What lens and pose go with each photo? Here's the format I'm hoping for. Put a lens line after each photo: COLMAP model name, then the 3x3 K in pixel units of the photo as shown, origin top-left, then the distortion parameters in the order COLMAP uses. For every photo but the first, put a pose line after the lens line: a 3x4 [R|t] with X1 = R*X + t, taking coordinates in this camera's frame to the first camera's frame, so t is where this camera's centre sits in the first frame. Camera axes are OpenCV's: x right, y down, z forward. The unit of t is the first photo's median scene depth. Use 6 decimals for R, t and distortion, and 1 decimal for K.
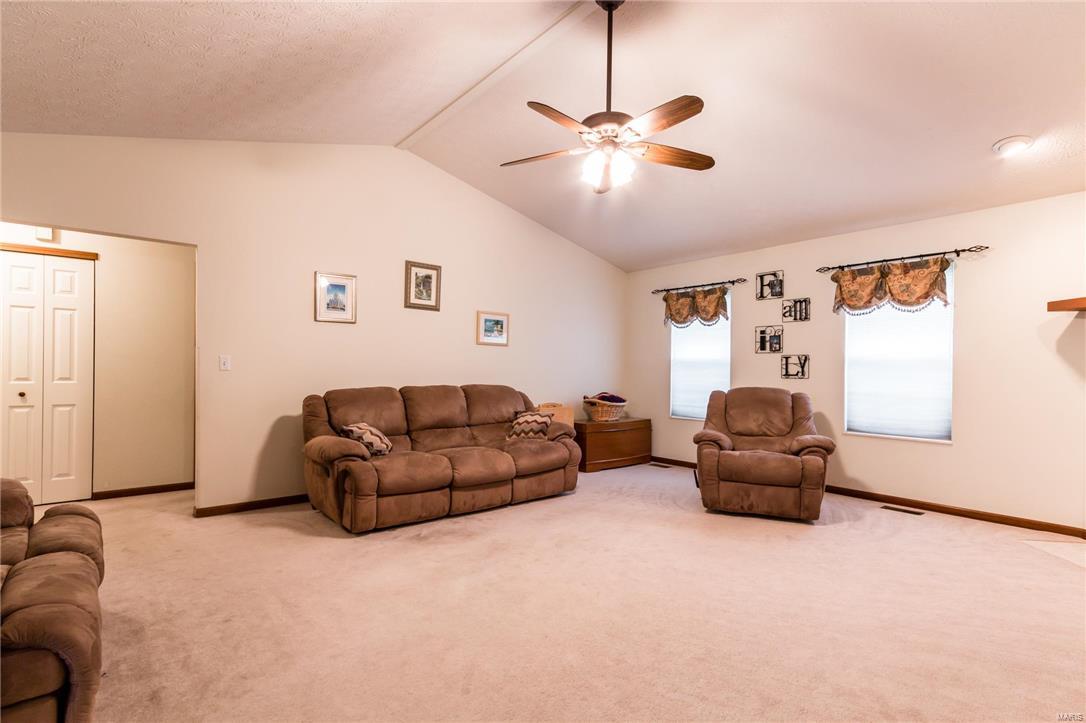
lens RADIAL K [[518.7, 0, 546.9], [0, 518.7, 369.6], [0, 0, 1]] dist [0.030932, 0.000185]
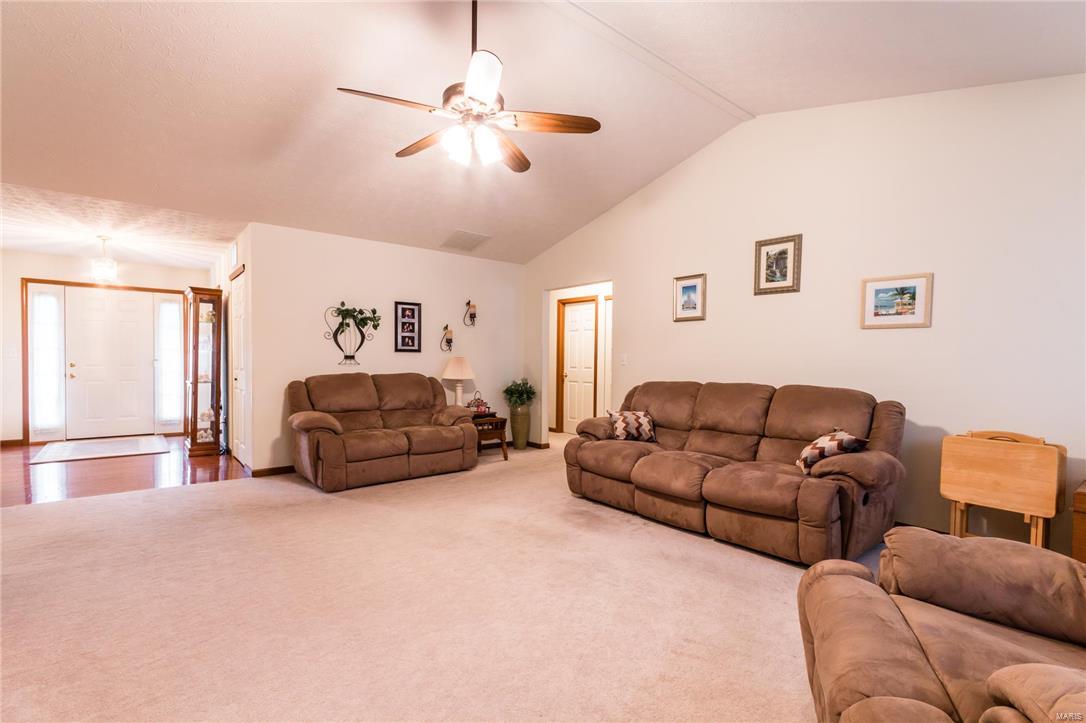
lens RADIAL K [[518.7, 0, 546.9], [0, 518.7, 369.6], [0, 0, 1]] dist [0.030932, 0.000185]
pose [[-0.004376, 0.015824, -0.999865, 0.617180], [-0.002150, 0.999872, 0.015833, -0.005721], [0.999988, 0.002219, -0.004342, 0.647140]]
